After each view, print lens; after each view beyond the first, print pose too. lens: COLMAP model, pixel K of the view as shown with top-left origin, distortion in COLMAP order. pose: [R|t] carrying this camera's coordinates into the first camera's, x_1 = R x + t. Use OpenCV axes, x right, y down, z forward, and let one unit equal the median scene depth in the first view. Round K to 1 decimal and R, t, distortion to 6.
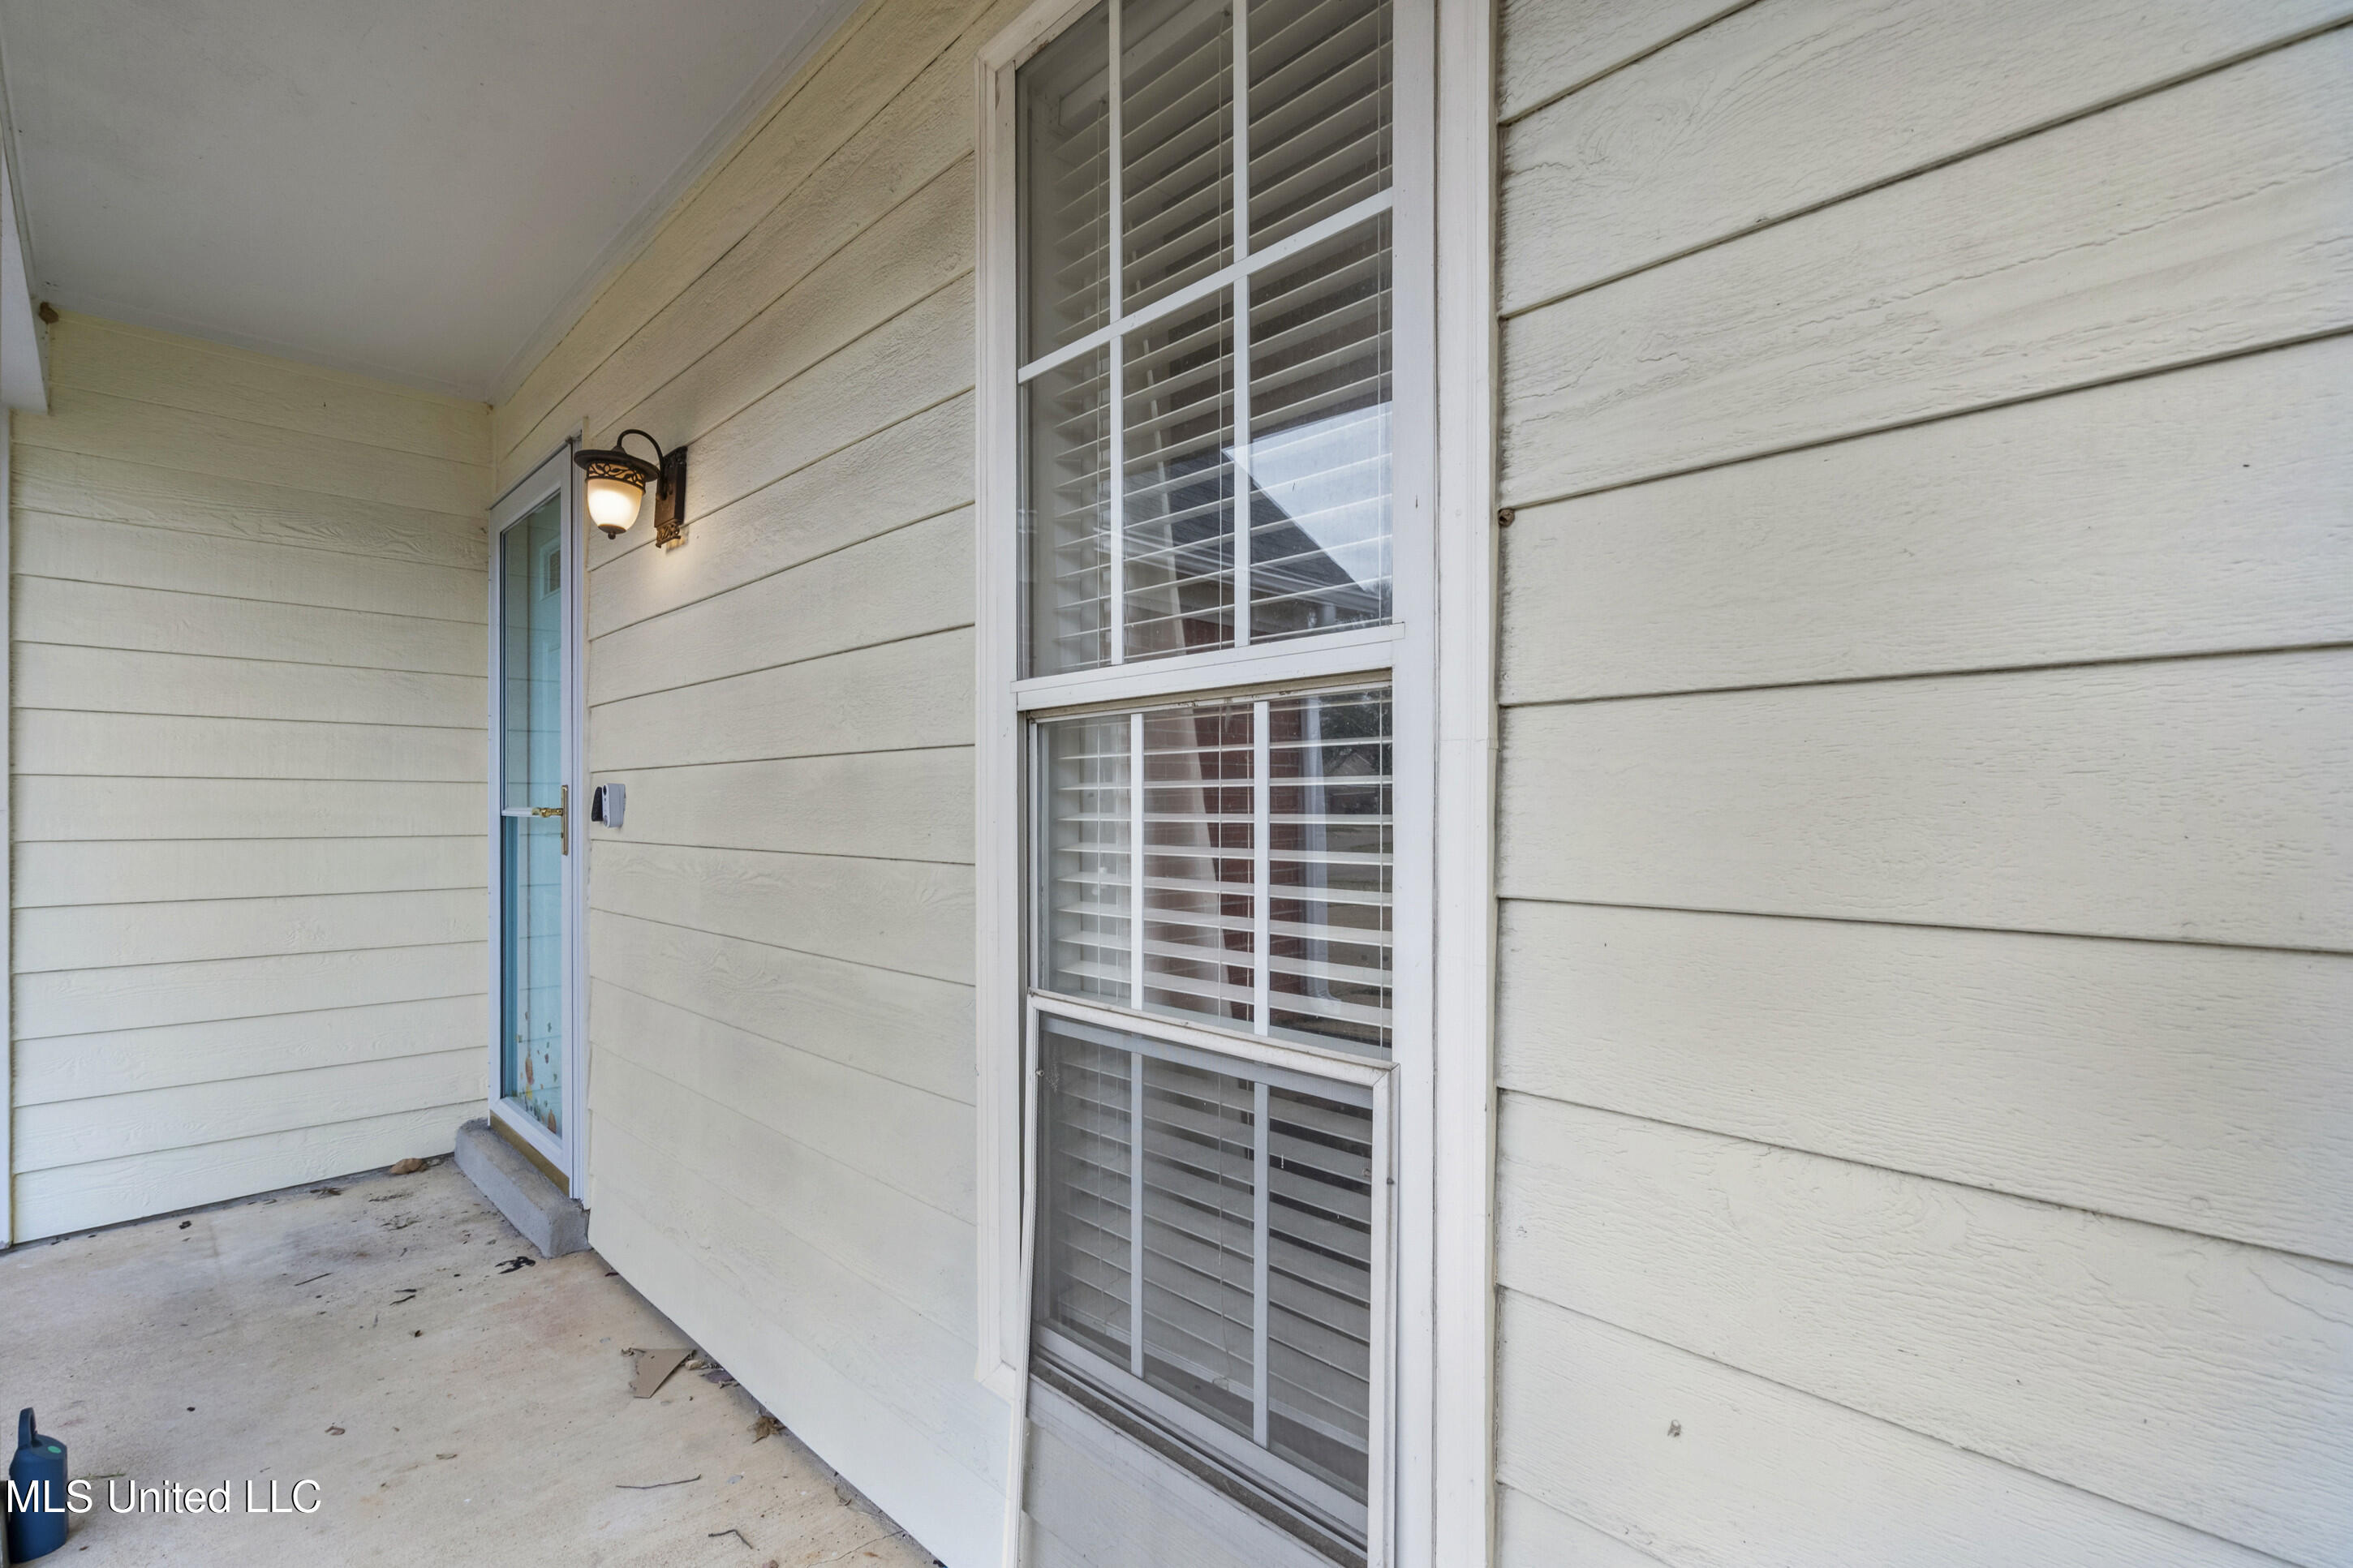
lens RADIAL K [[1087.6, 0, 1170.7], [0, 1087.6, 799.1], [0, 0, 1]] dist [-0.005811, 0.002835]
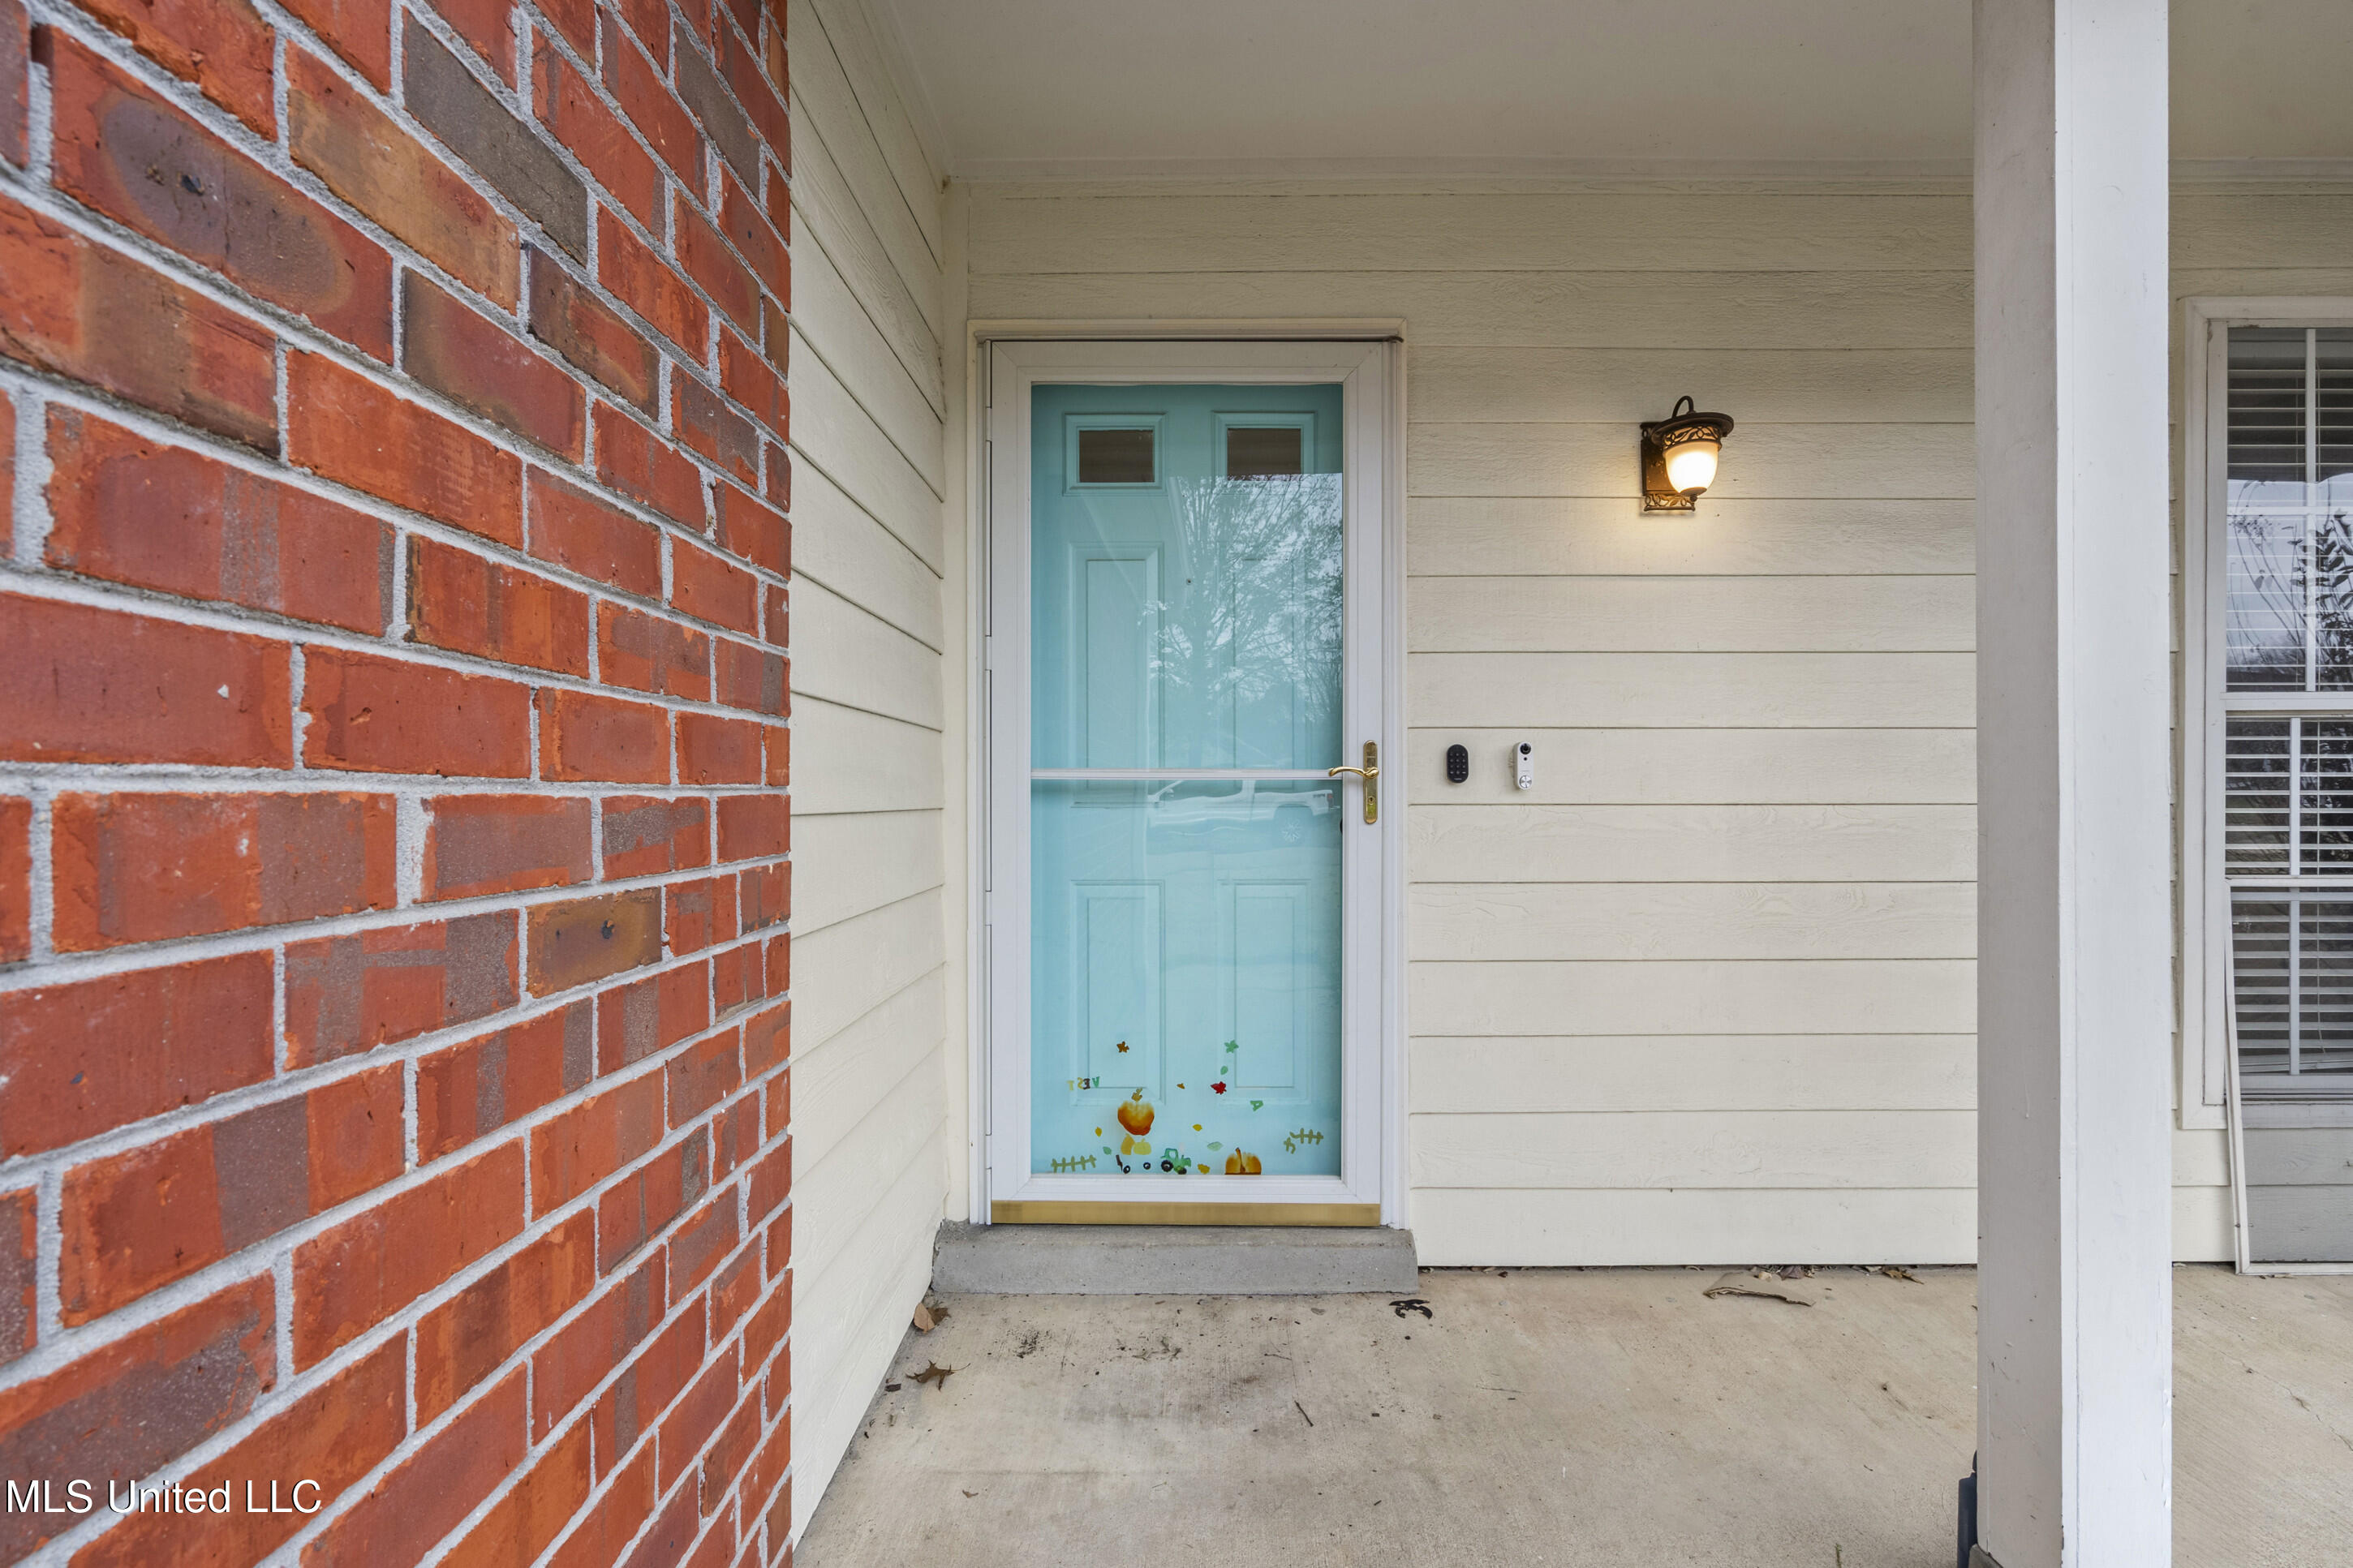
lens RADIAL K [[1087.6, 0, 1196.6], [0, 1087.6, 790.2], [0, 0, 1]] dist [-0.005811, 0.002835]
pose [[0.691480, 0.001585, 0.722393, -1.336561], [-0.003665, 0.999992, 0.001314, 0.024871], [-0.722386, -0.003556, 0.691481, 0.540183]]
